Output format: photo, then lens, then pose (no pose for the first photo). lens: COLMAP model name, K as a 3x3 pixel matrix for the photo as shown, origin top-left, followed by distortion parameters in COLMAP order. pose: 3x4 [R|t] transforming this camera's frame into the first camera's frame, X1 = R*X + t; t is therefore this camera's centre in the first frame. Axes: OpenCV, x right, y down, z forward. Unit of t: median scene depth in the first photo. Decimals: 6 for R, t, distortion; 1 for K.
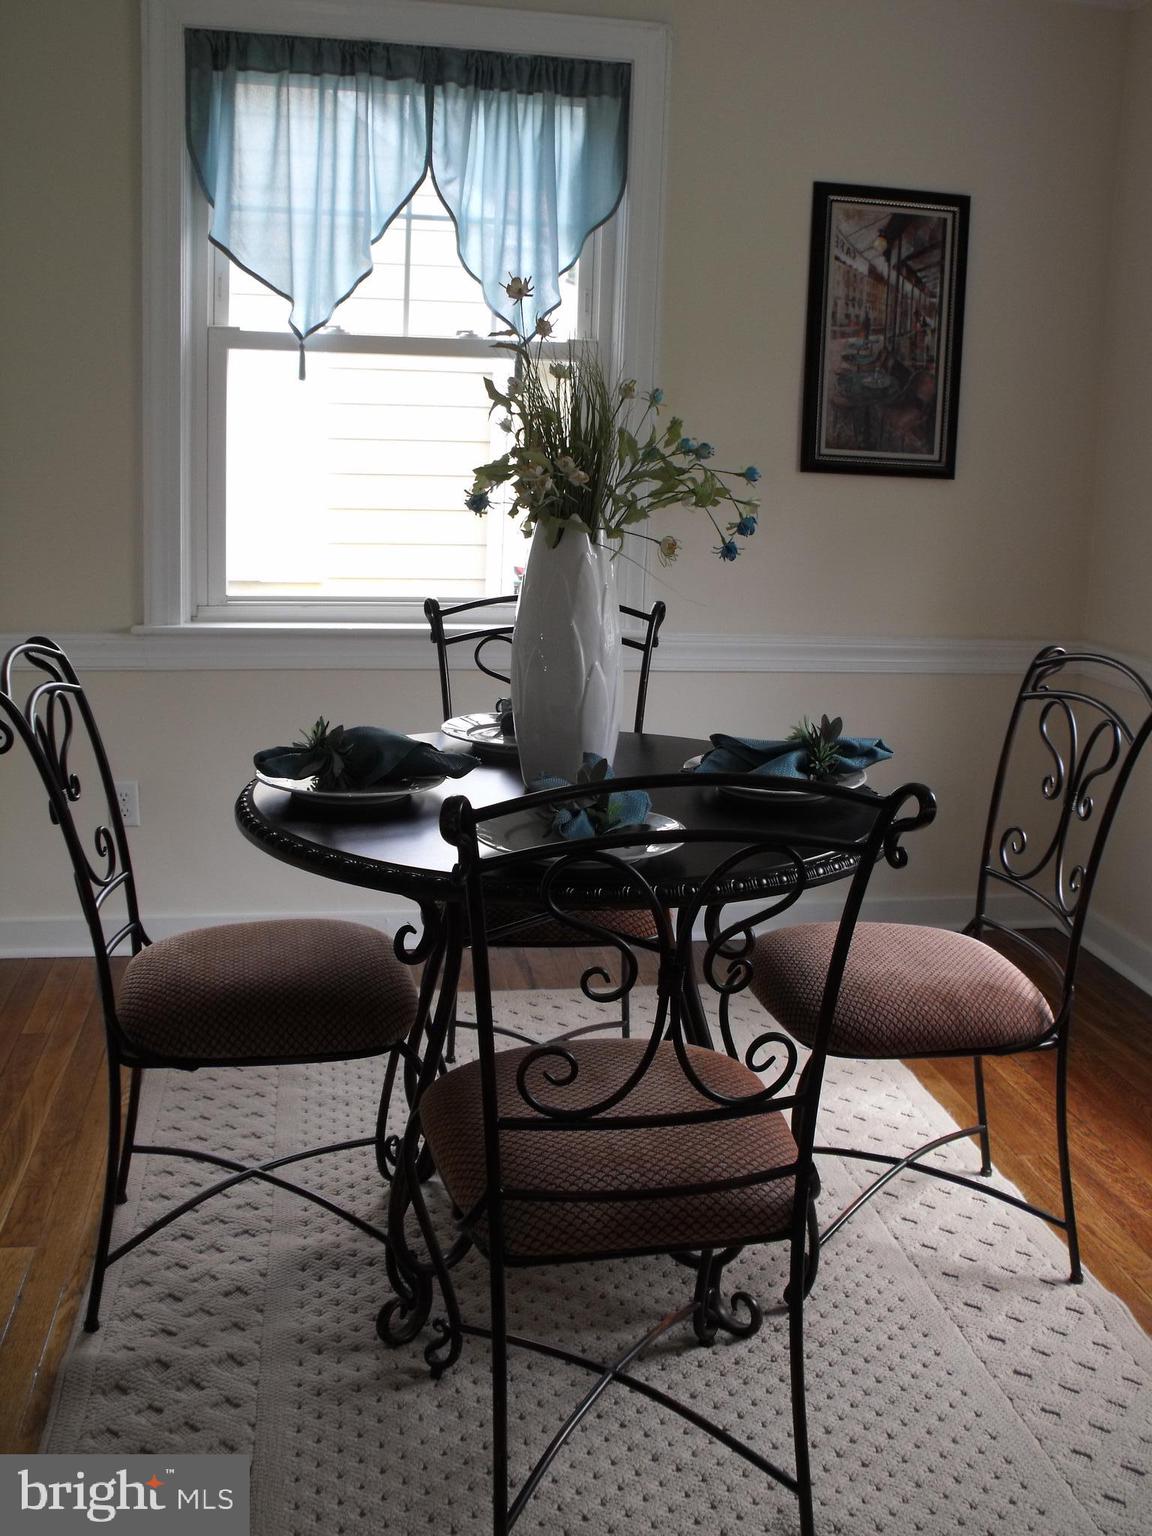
lens RADIAL K [[1512.5, 0, 660.2], [0, 1512.5, 762.7], [0, 0, 1]] dist [-0.235544, 0.255438]
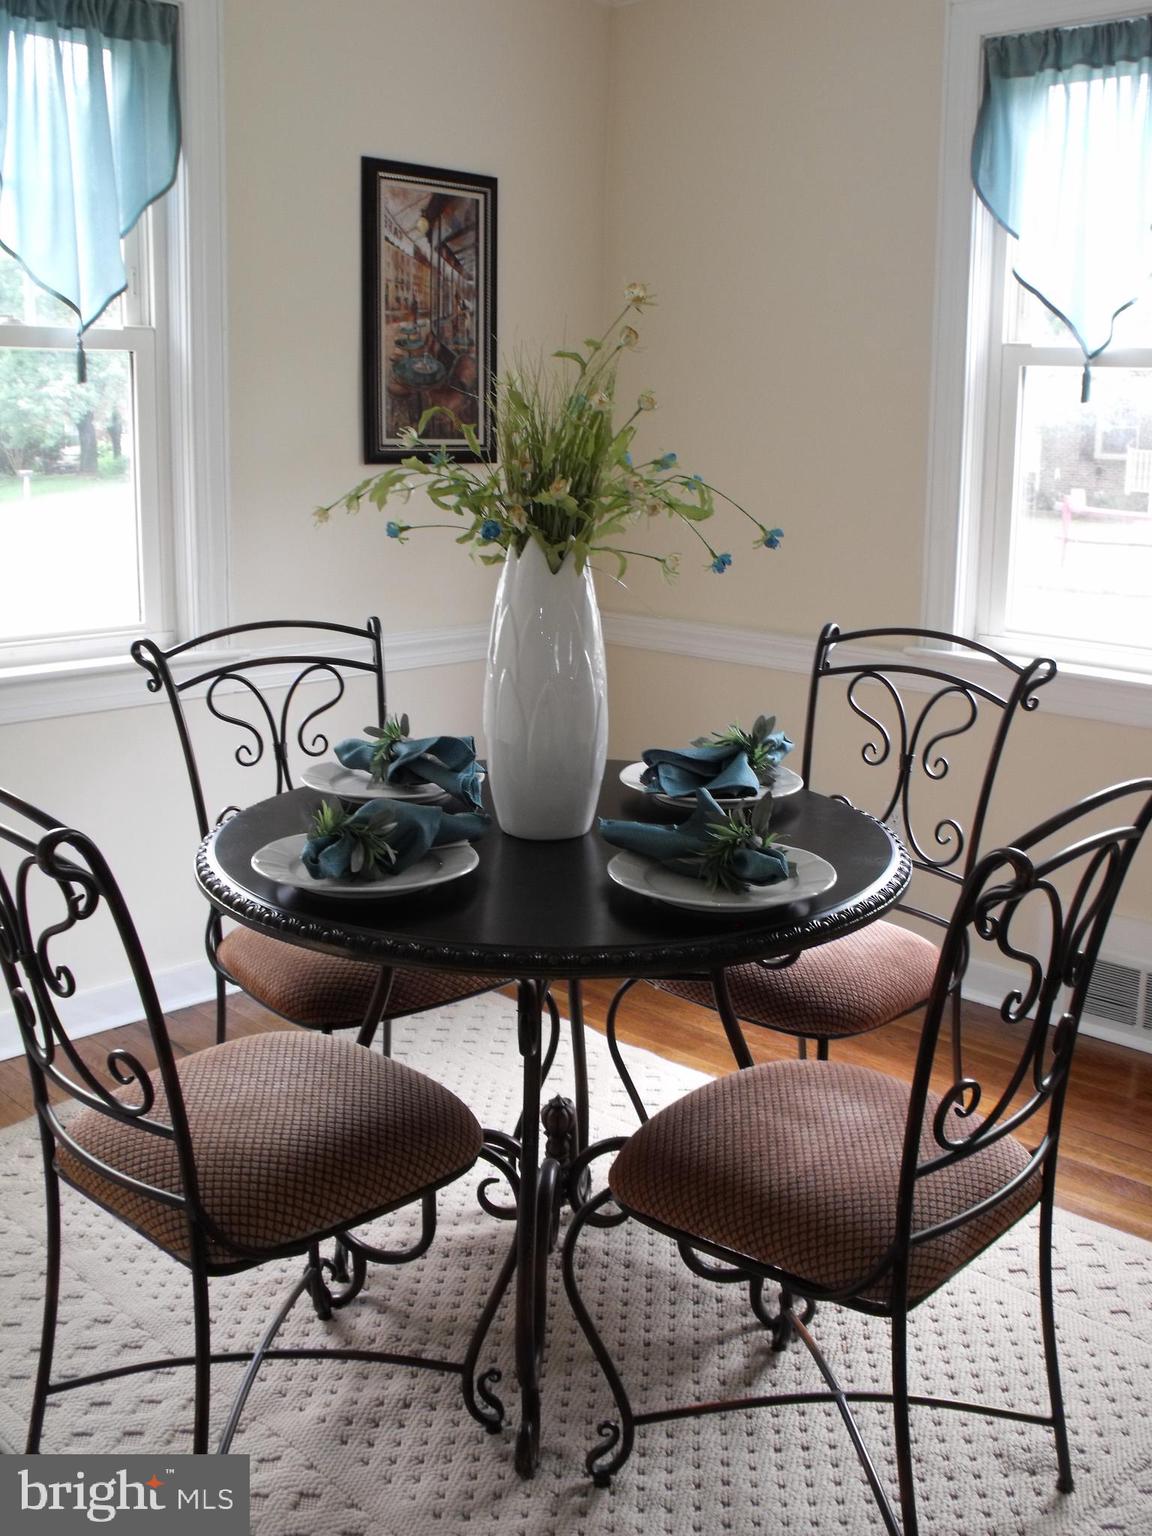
lens RADIAL K [[1512.5, 0, 660.2], [0, 1512.5, 762.7], [0, 0, 1]] dist [-0.235544, 0.255438]
pose [[0.808978, -0.147739, 0.568971, -0.323981], [0.130630, 0.988883, 0.071041, -0.050391], [-0.573141, 0.016854, 0.819283, 0.124686]]
